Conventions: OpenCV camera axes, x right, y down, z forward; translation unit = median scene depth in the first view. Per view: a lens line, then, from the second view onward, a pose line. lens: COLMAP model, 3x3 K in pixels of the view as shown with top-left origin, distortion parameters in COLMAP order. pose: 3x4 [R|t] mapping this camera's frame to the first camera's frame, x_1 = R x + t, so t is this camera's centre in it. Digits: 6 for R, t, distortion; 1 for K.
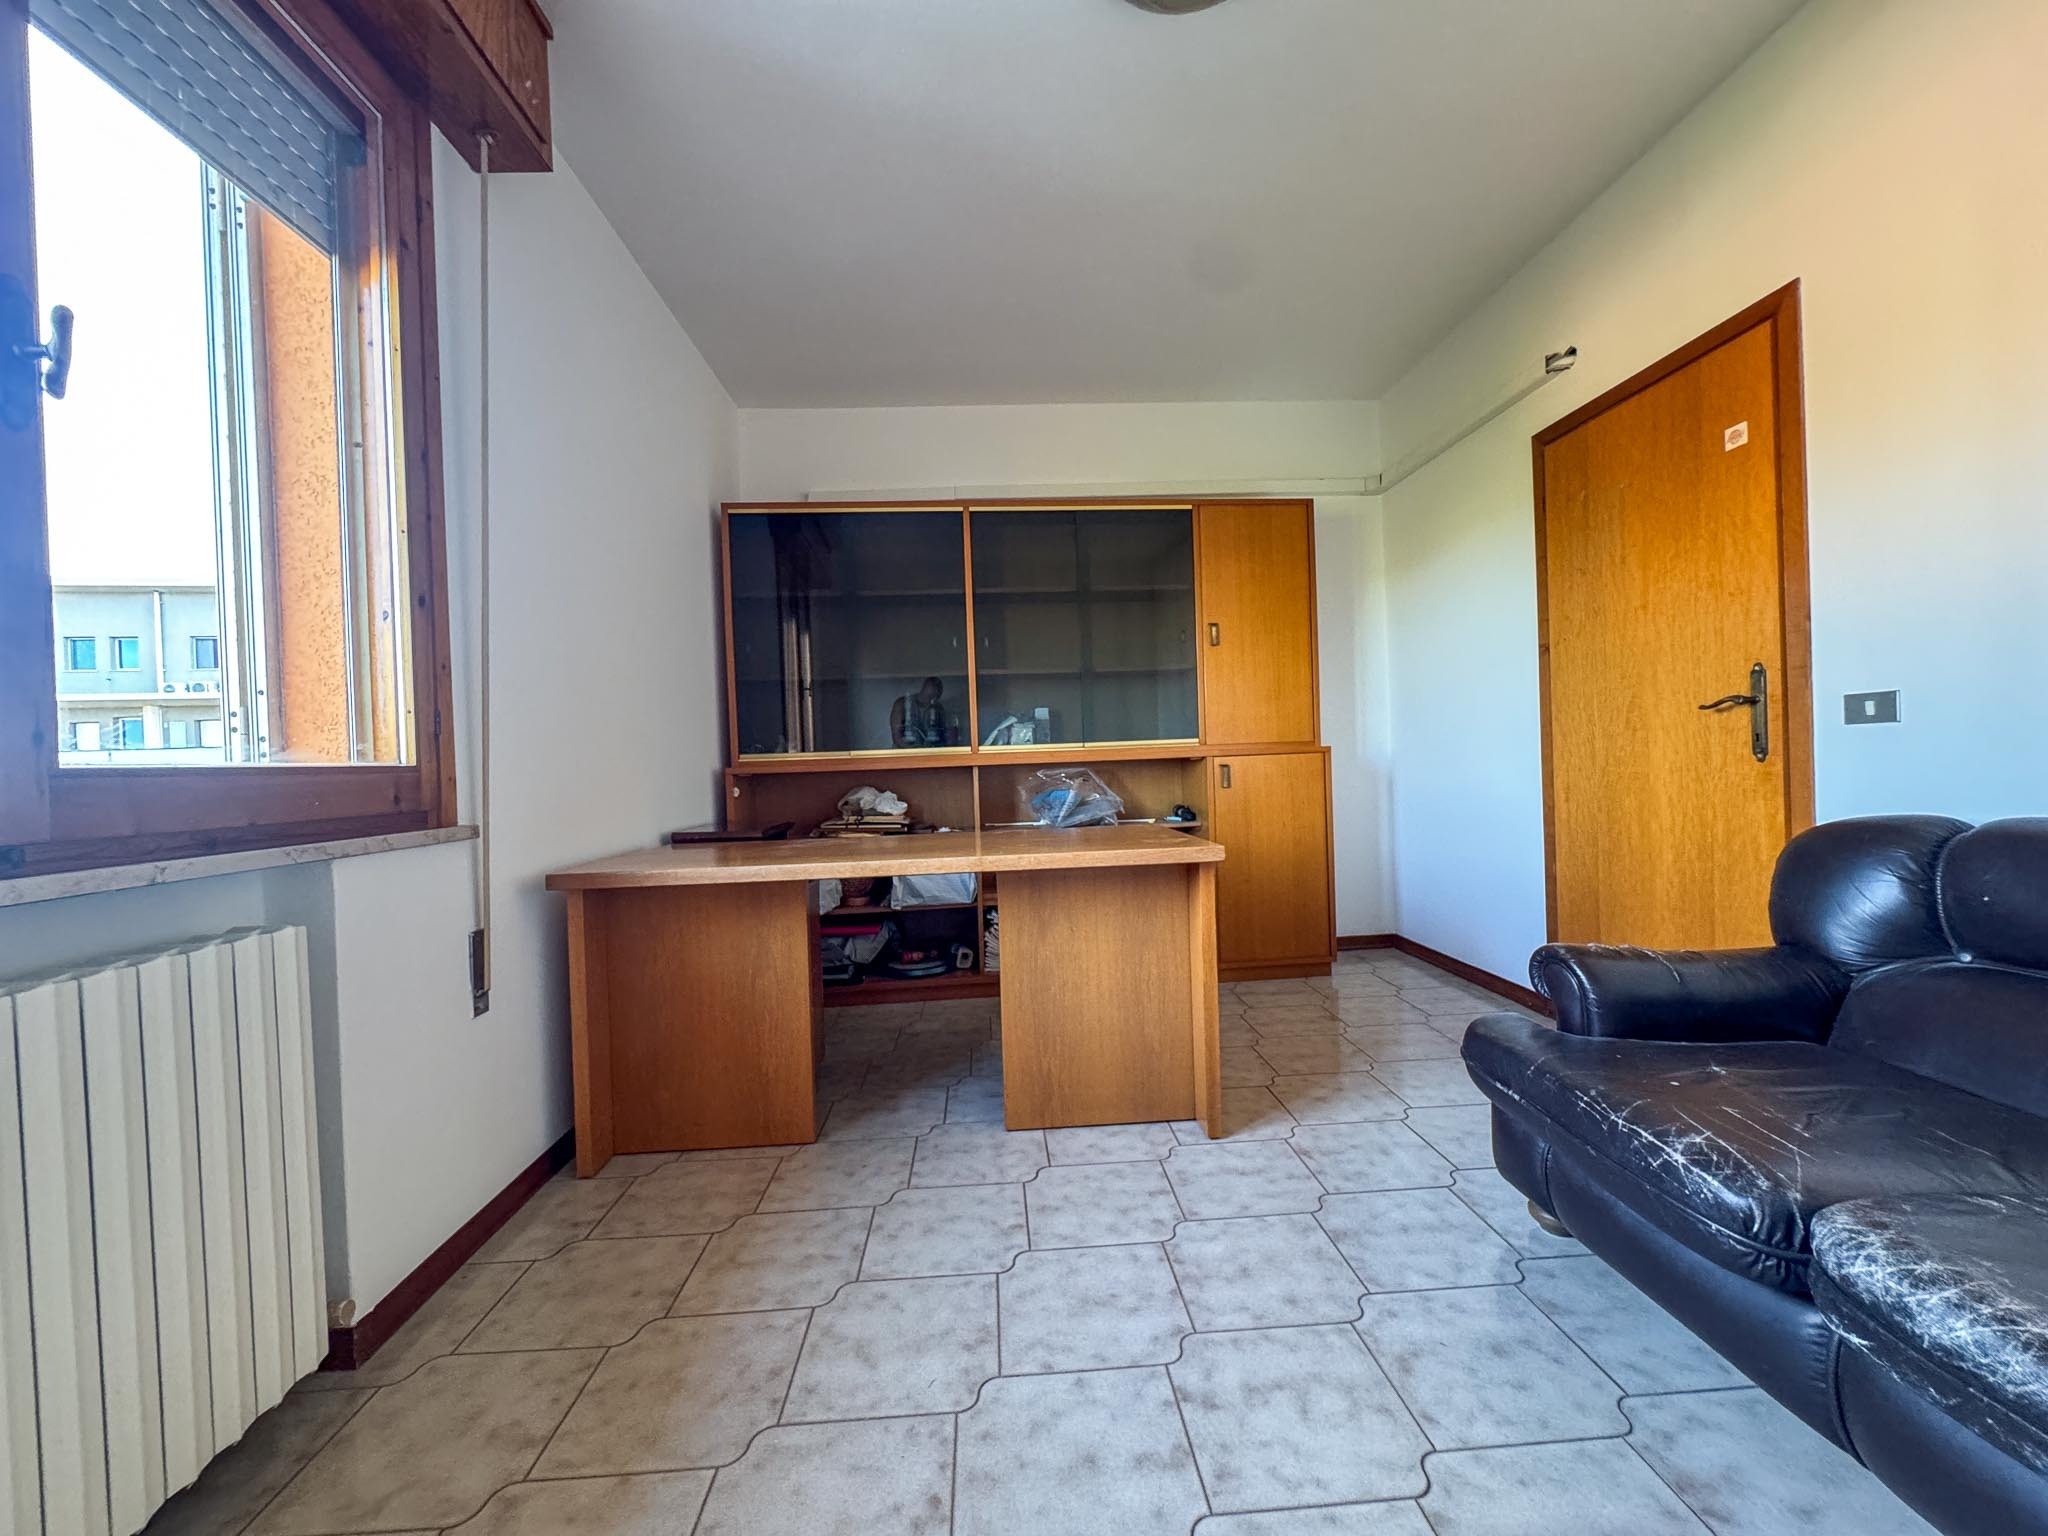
lens RADIAL K [[821.6, 0, 1023.5], [0, 821.6, 772.5], [0, 0, 1]] dist [-0.005093, 0.000757]
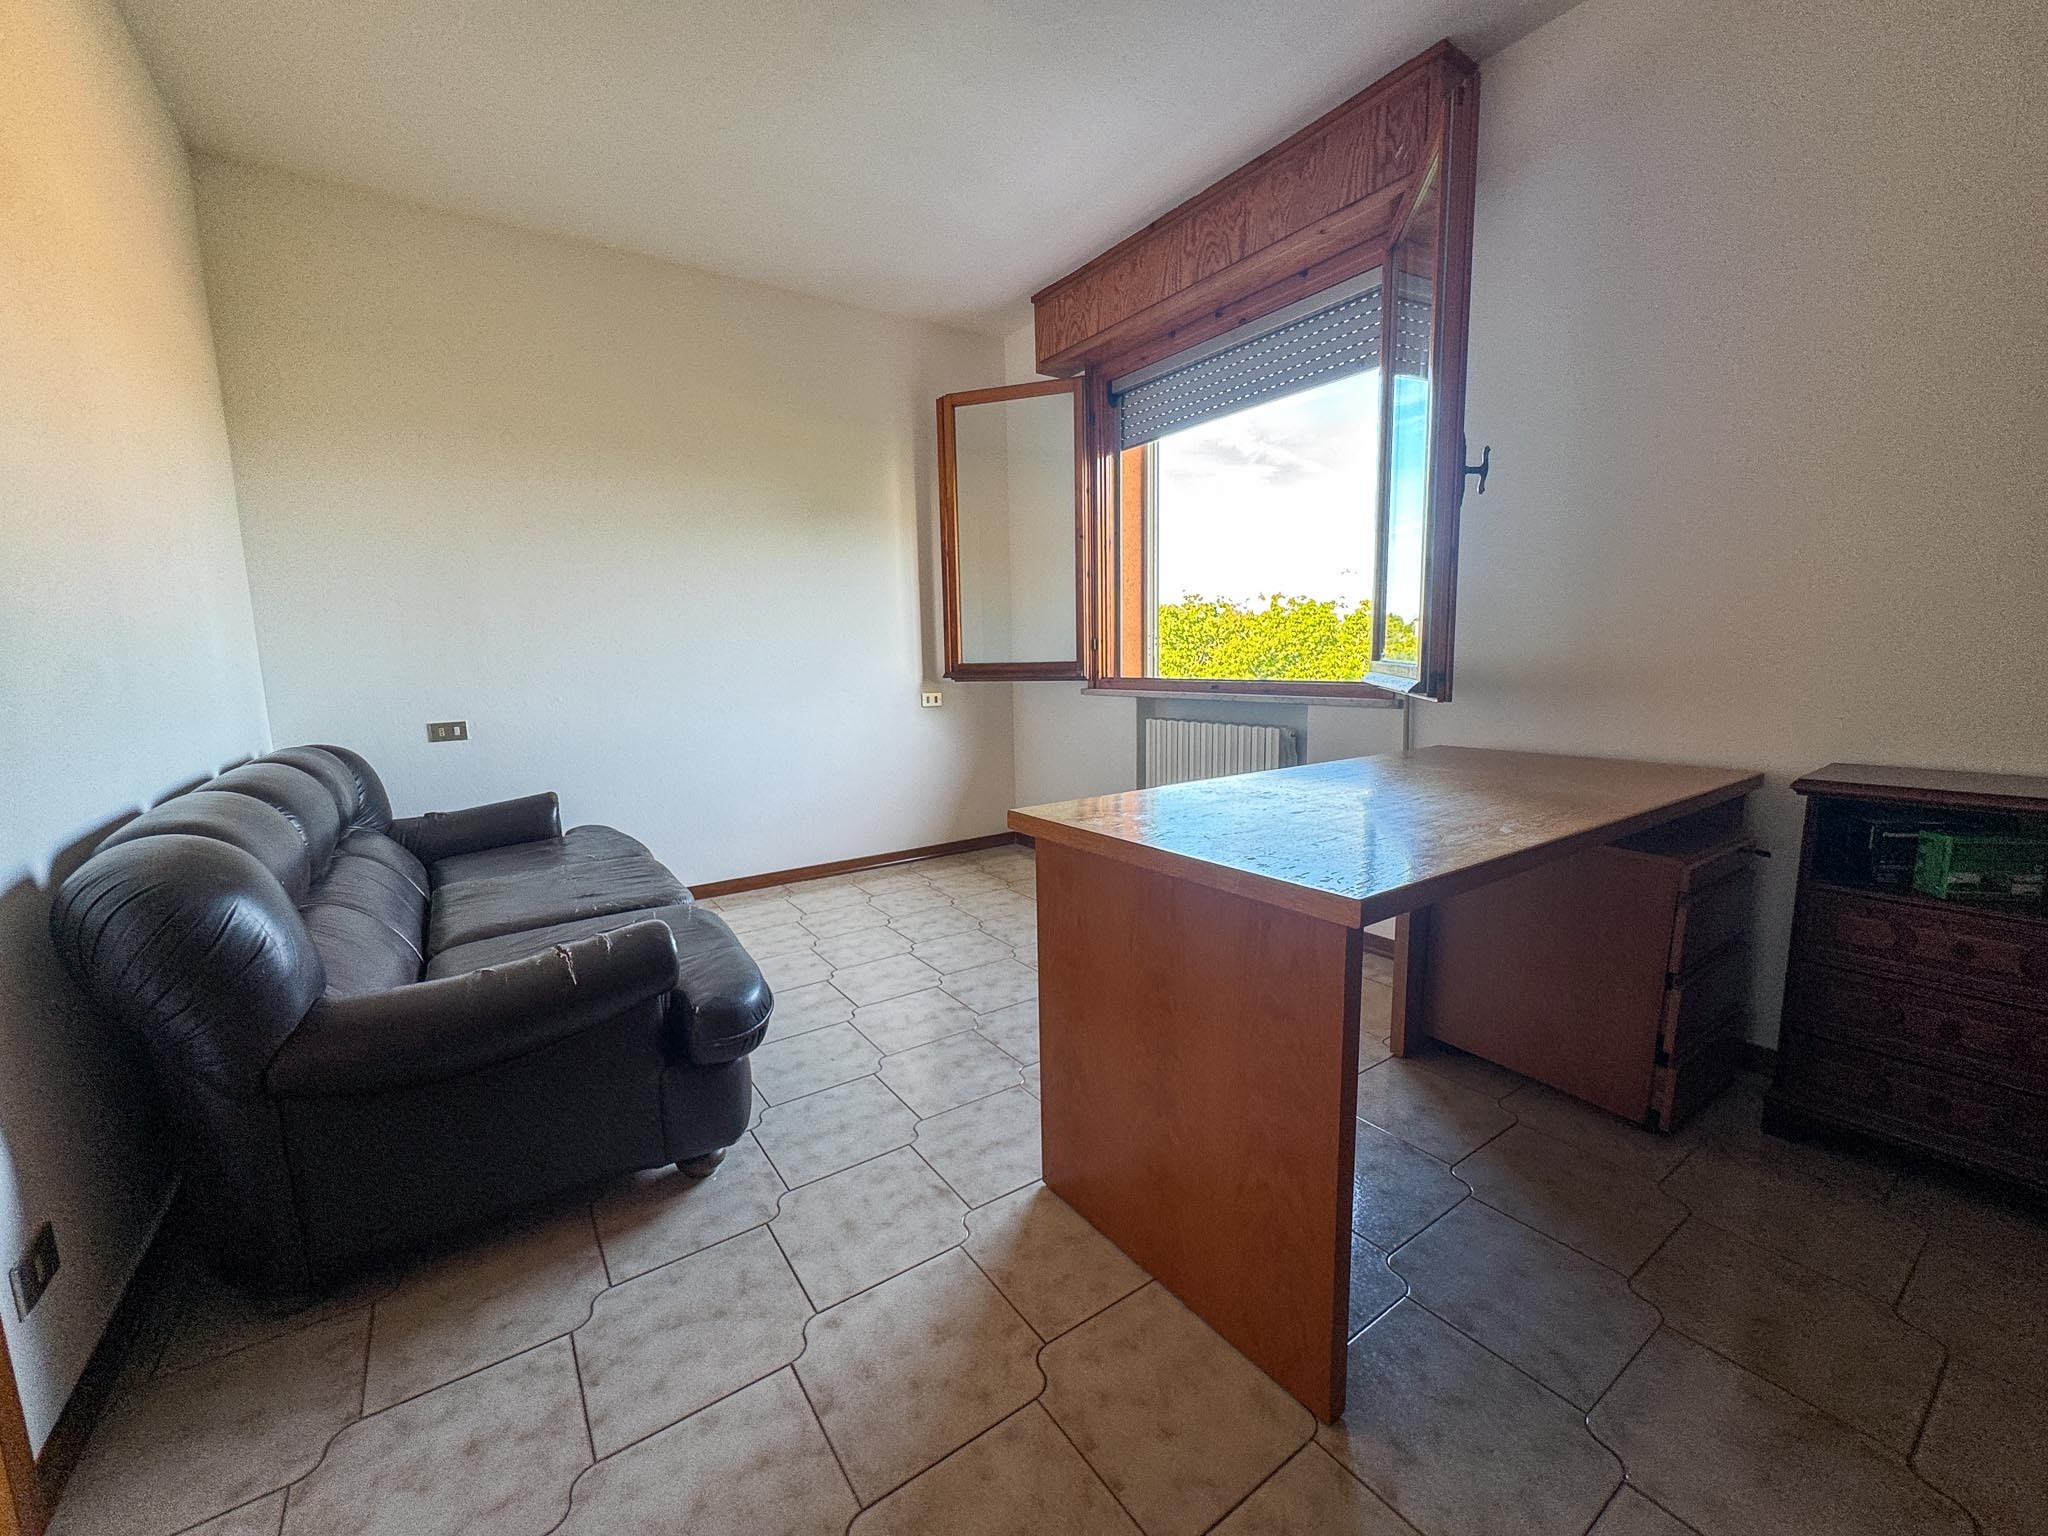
lens RADIAL K [[821.6, 0, 1026.8], [0, 821.6, 766.0], [0, 0, 1]] dist [-0.005093, 0.000757]
pose [[-0.846135, 0.129357, -0.517032, 0.663282], [0.051684, 0.985442, 0.161967, -0.087344], [0.530456, 0.110324, -0.840503, 1.746169]]
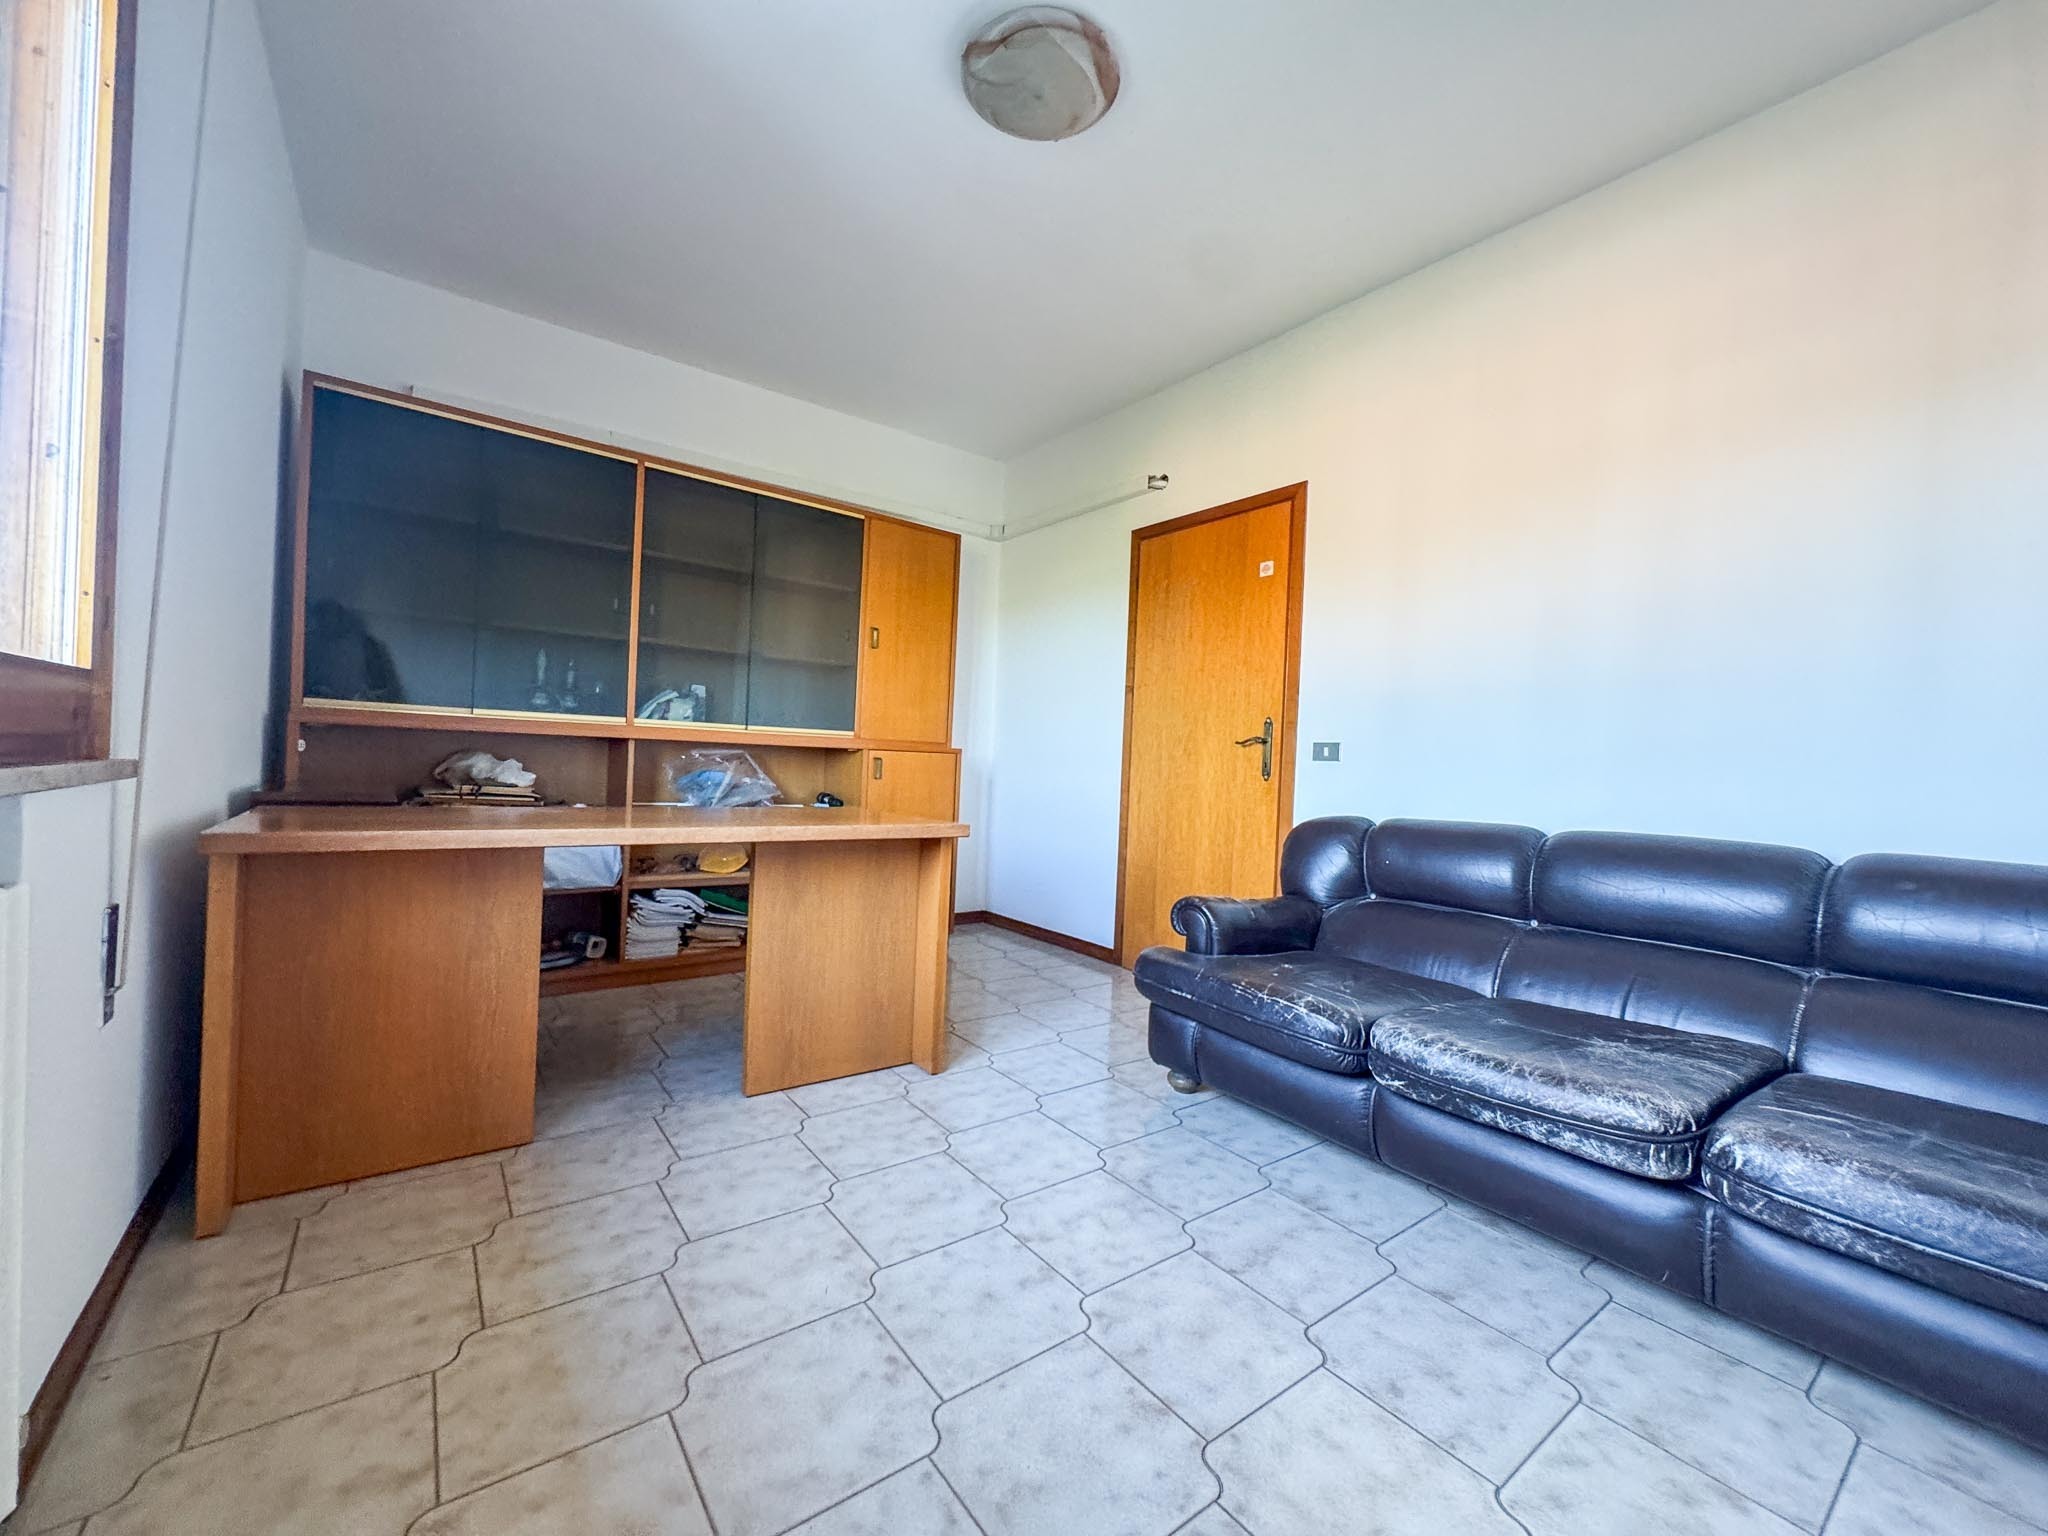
lens RADIAL K [[821.6, 0, 1022.2], [0, 821.6, 774.9], [0, 0, 1]] dist [-0.005093, 0.000757]
pose [[0.828230, 0.064170, 0.556702, -0.372882], [-0.066083, 0.997675, -0.016685, 0.033988], [-0.556478, -0.022969, 0.830545, -0.035198]]
